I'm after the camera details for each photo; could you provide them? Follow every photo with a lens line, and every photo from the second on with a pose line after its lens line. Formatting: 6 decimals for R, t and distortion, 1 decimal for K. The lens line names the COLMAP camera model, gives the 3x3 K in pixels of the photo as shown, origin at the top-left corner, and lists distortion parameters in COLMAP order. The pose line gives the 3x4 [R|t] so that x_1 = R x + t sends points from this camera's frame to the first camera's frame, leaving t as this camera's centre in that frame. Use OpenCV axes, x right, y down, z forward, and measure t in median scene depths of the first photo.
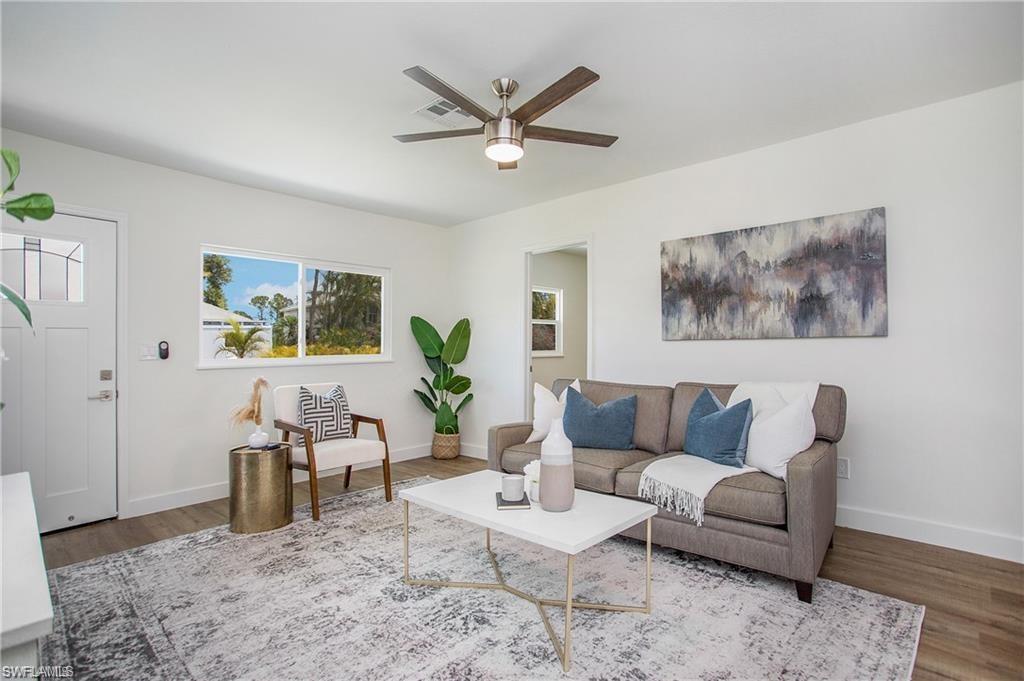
lens RADIAL K [[494.2, 0, 511.4], [0, 494.2, 343.1], [0, 0, 1]] dist [-0.042004, 0.000100]
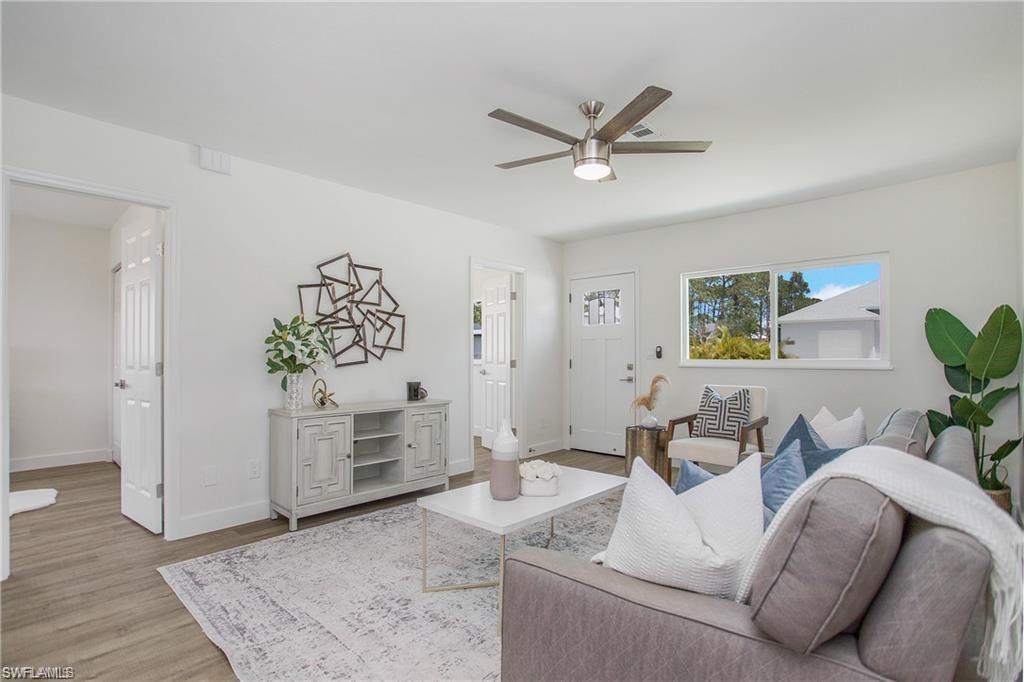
lens RADIAL K [[513.4, 0, 519.5], [0, 513.4, 348.5], [0, 0, 1]] dist [-0.000351, 0.000044]
pose [[0.036040, 0.030366, -0.998889, 0.824803], [0.016260, 0.999388, 0.030967, -0.041460], [0.999218, -0.017358, 0.035524, 0.635625]]
